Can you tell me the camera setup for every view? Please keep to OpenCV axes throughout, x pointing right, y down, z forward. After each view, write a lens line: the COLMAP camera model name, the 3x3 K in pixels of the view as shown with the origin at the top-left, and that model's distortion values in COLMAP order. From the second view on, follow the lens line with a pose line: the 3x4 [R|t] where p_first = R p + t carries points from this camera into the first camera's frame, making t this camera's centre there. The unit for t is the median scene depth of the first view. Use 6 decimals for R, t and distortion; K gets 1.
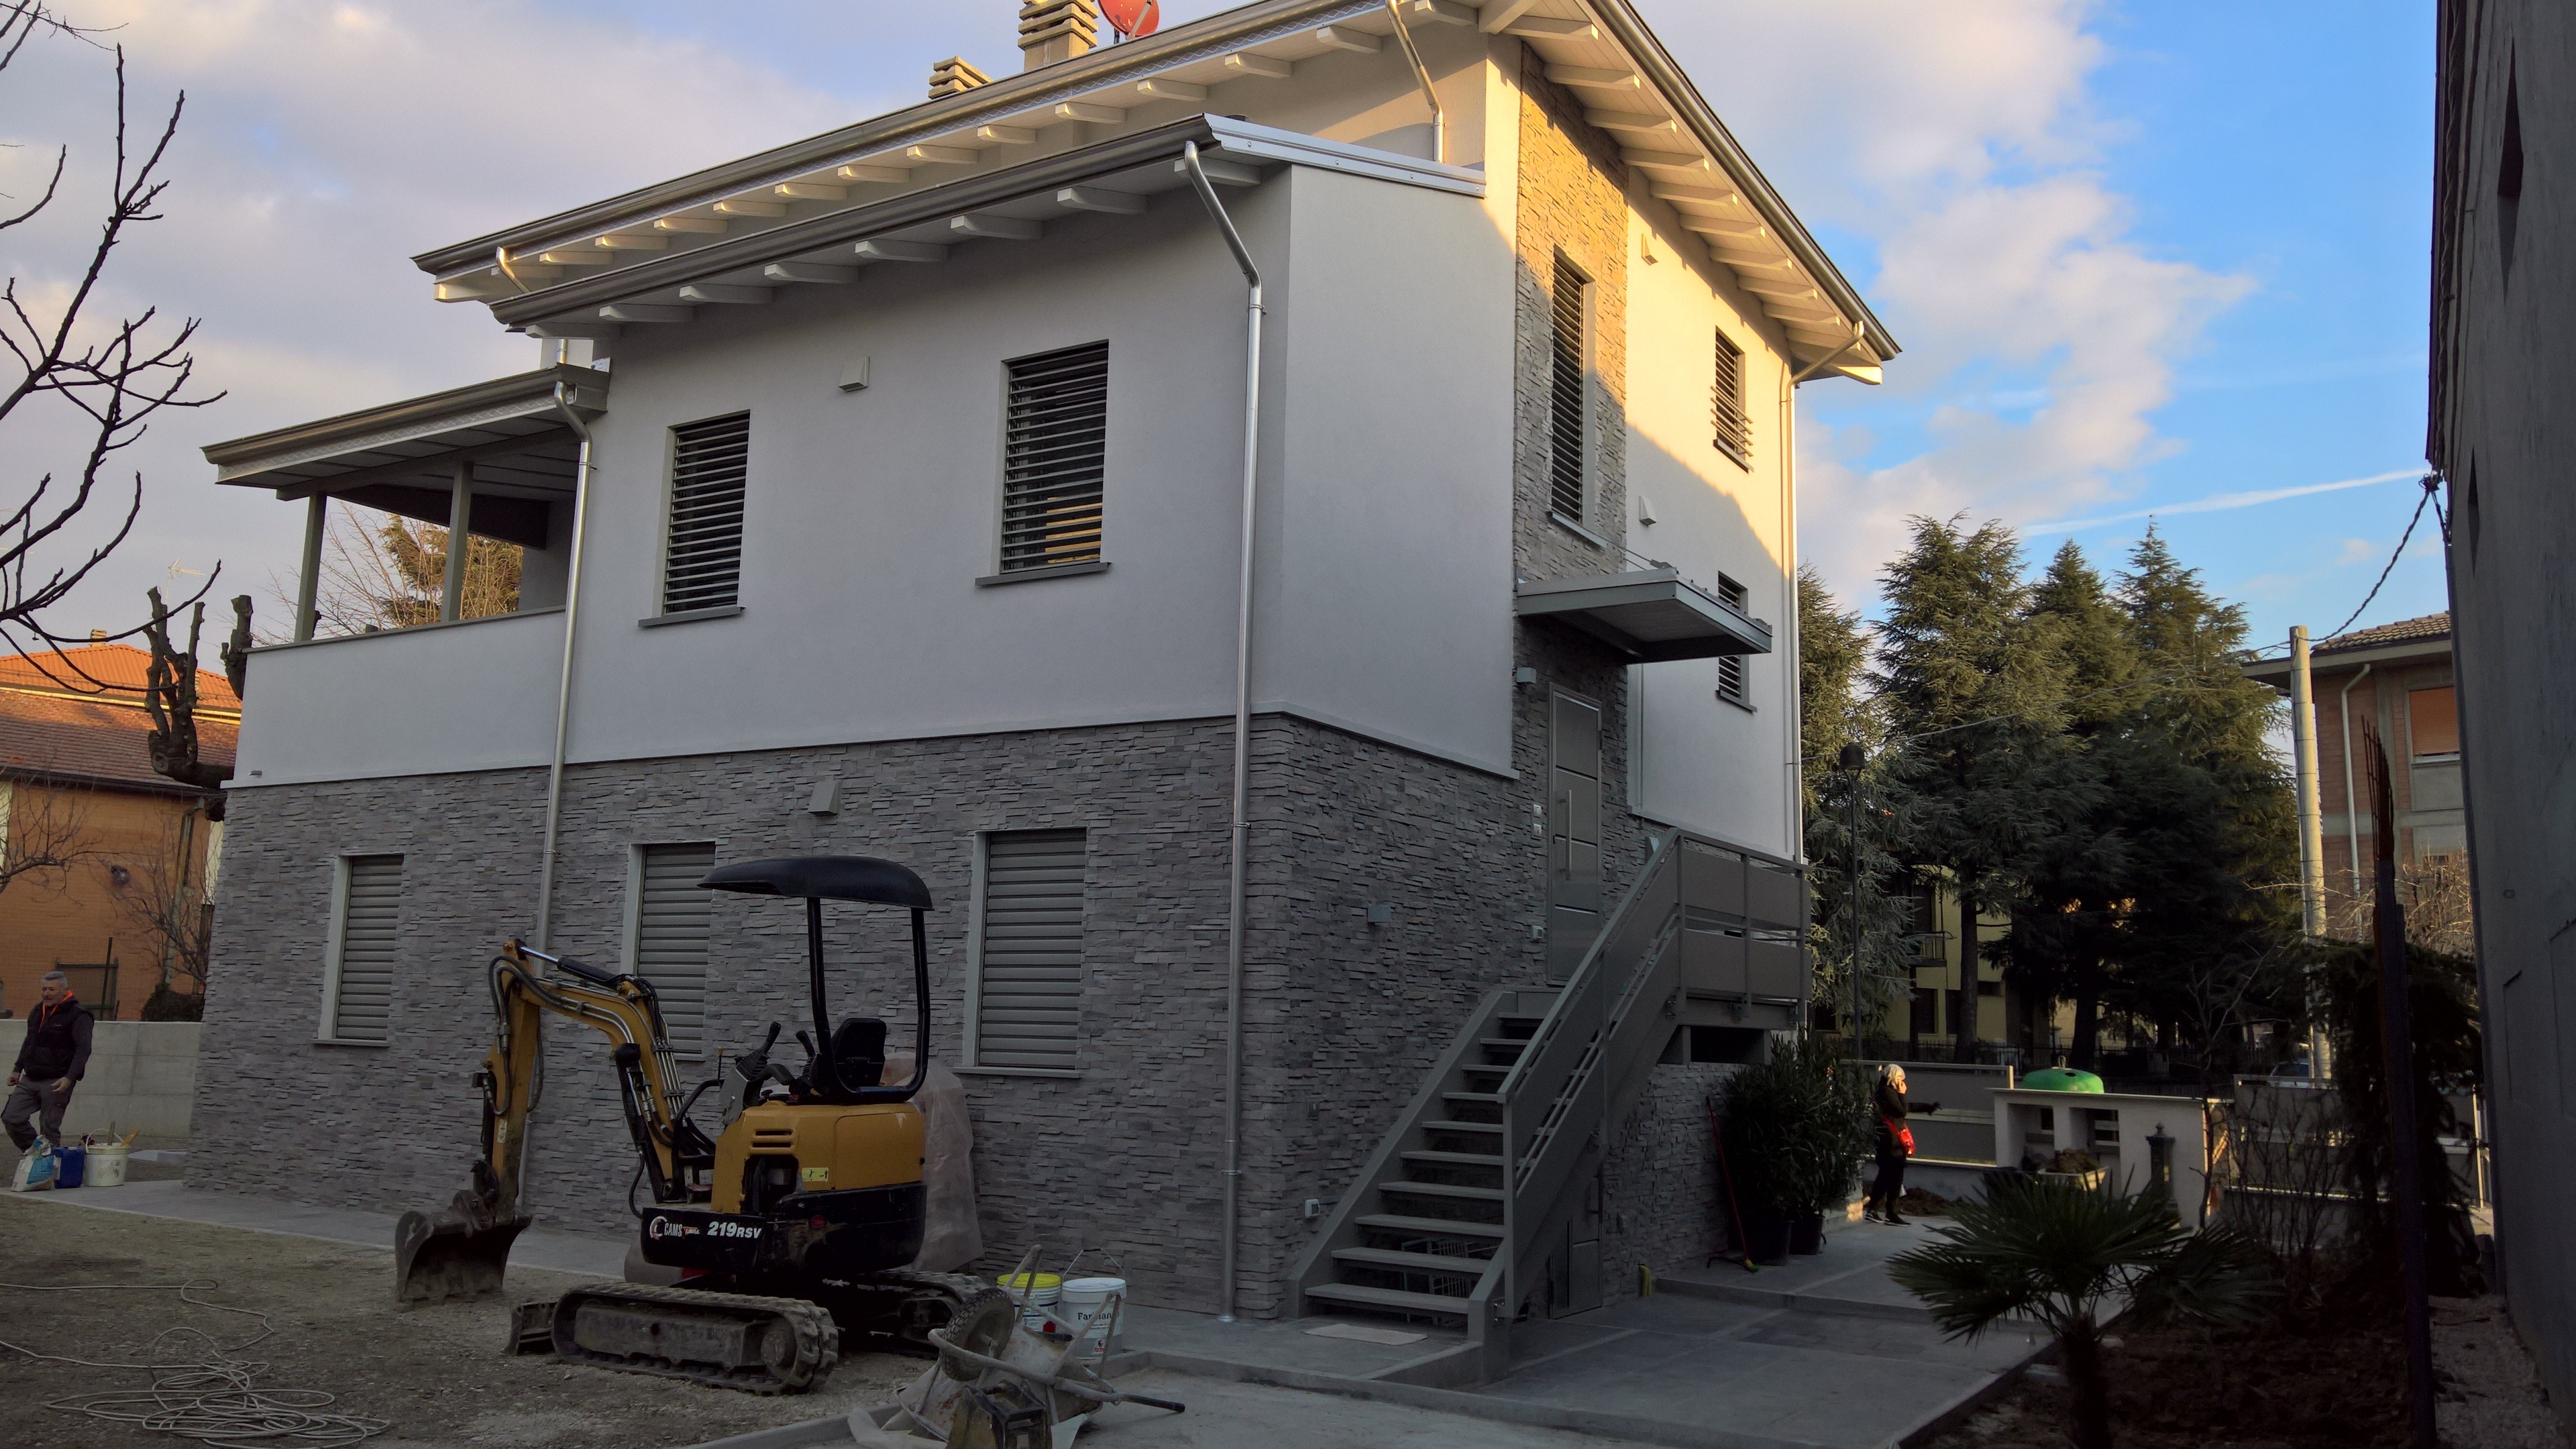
lens RADIAL K [[1892.8, 0, 1288.0], [0, 1892.8, 724.5], [0, 0, 1]] dist [0.131414, -0.302641]
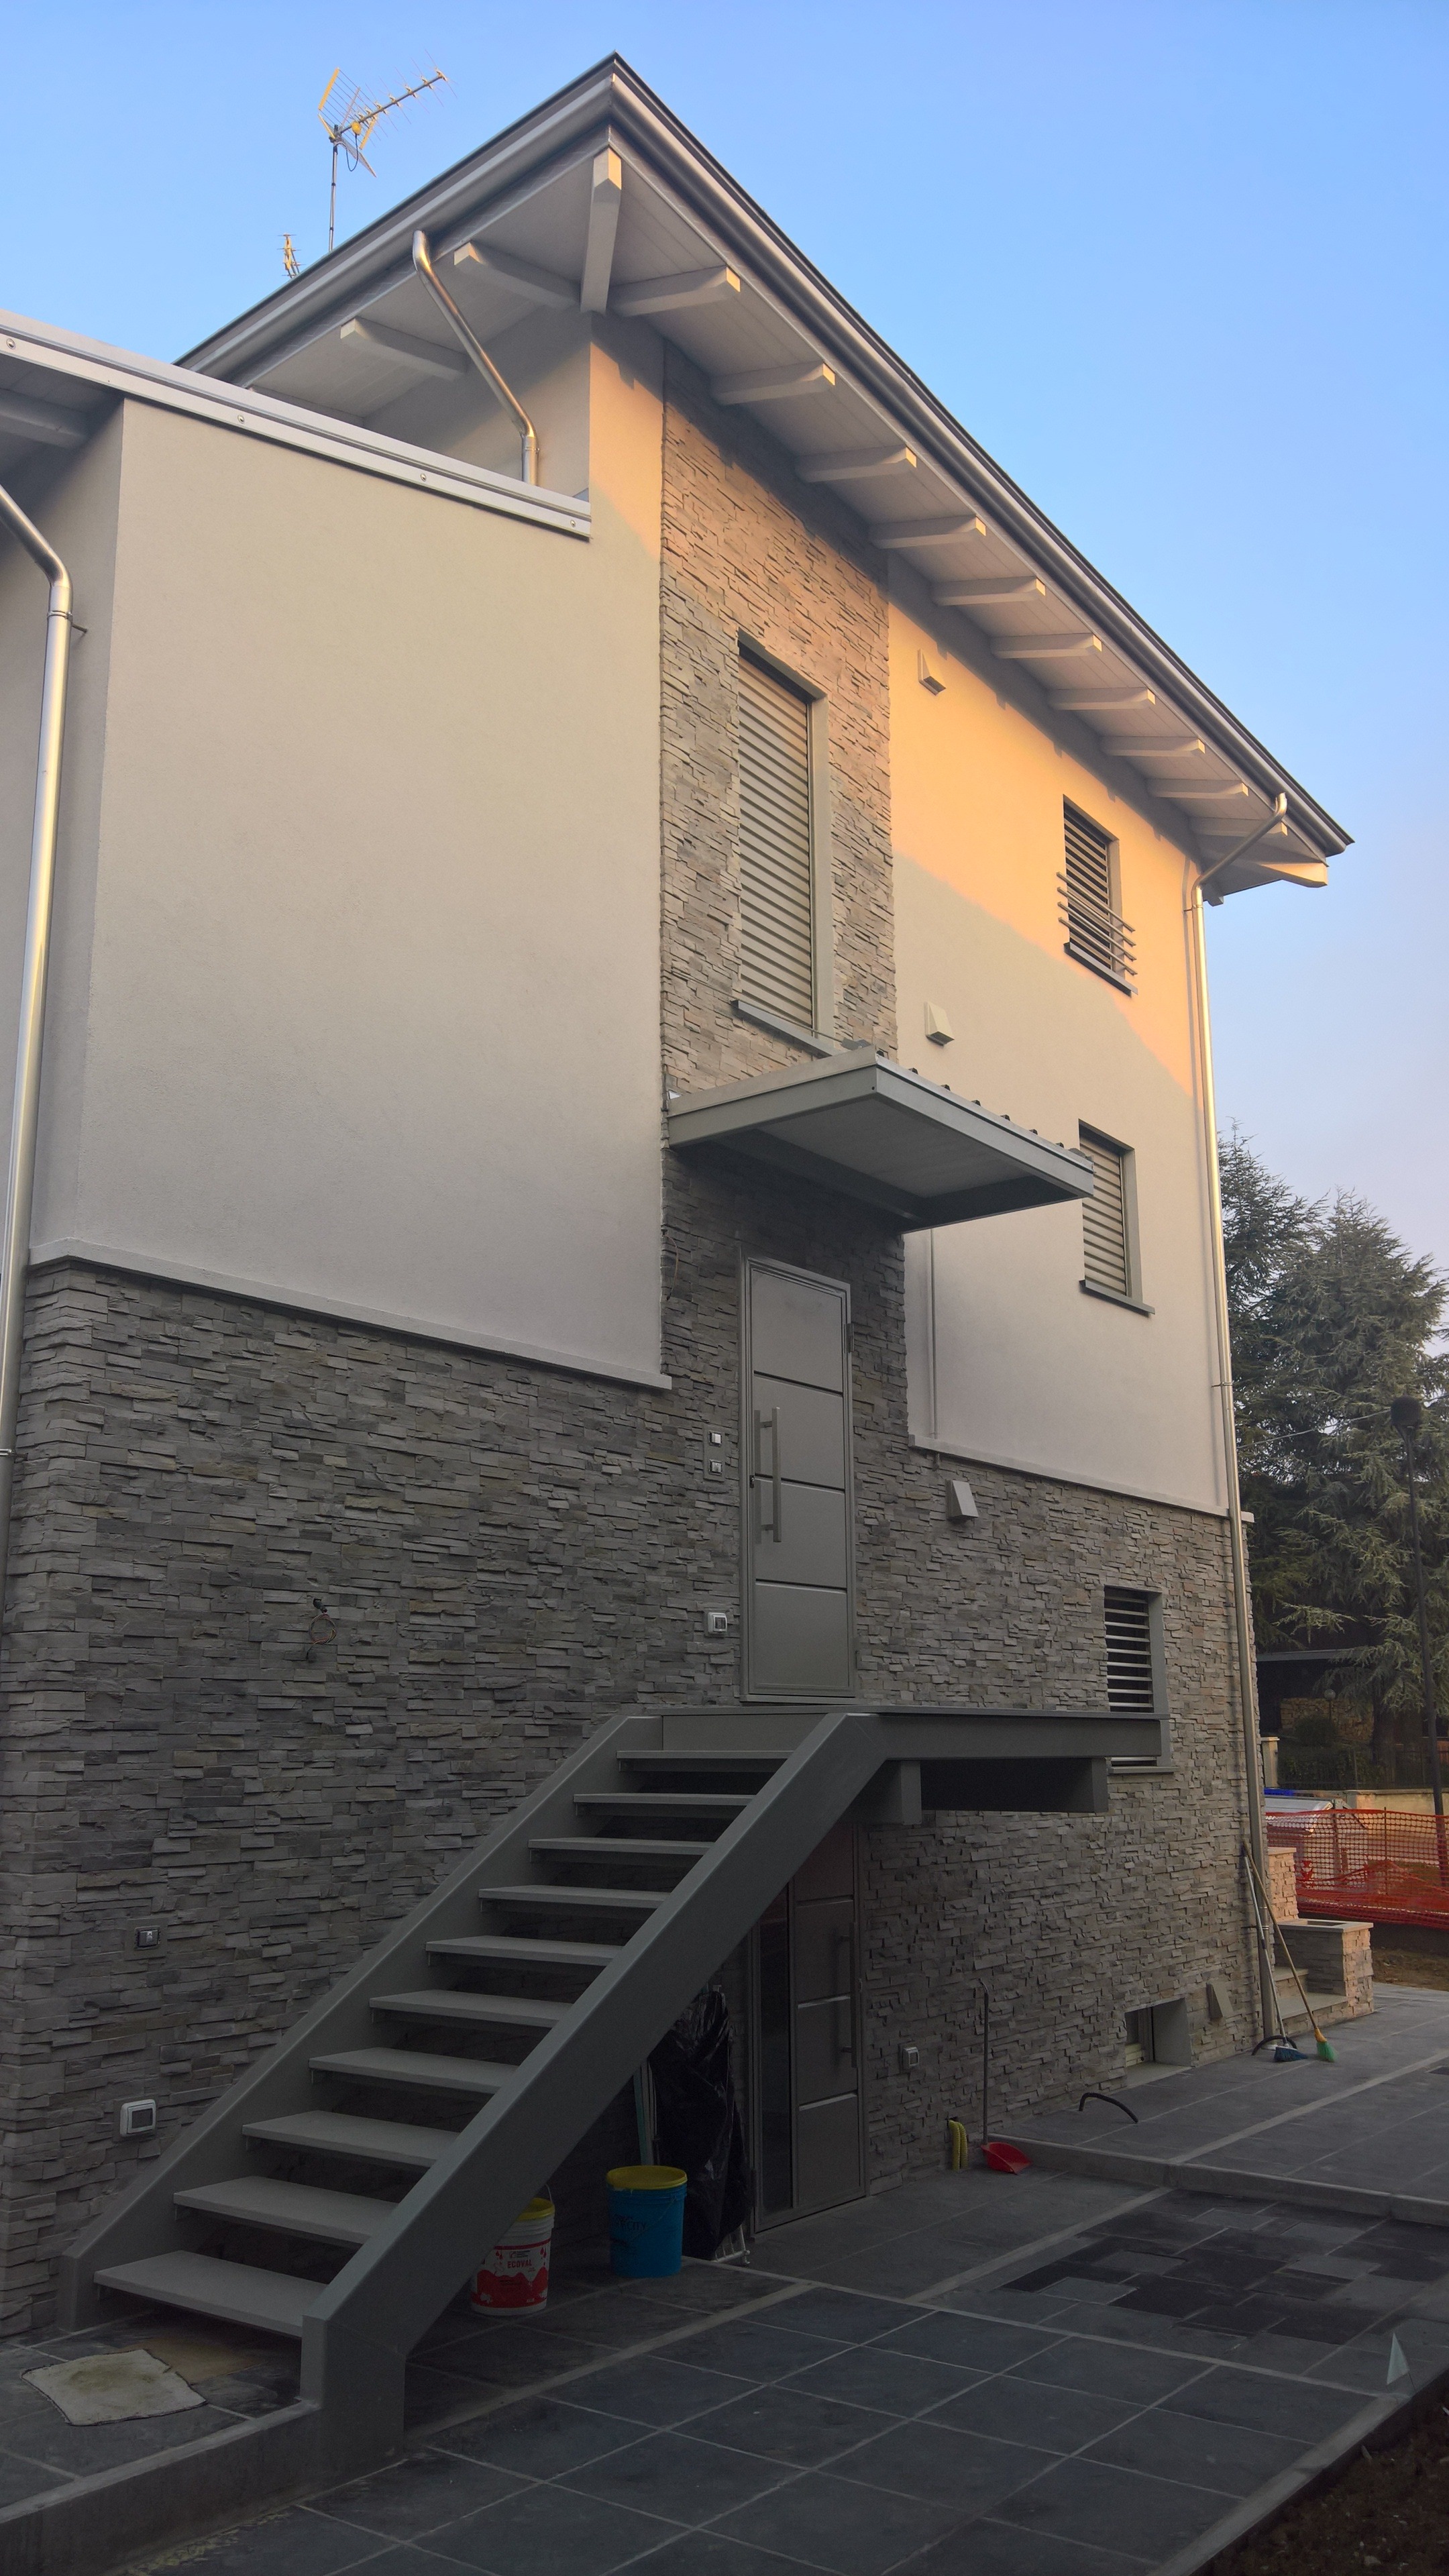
lens RADIAL K [[1892.1, 0, 727.8], [0, 1892.1, 1352.2], [0, 0, 1]] dist [0.069599, -0.097032]
pose [[0.993687, -0.055738, -0.097367, 0.227239], [0.050796, 0.997327, -0.052527, 0.056885], [0.100035, 0.047249, 0.993861, 0.387403]]
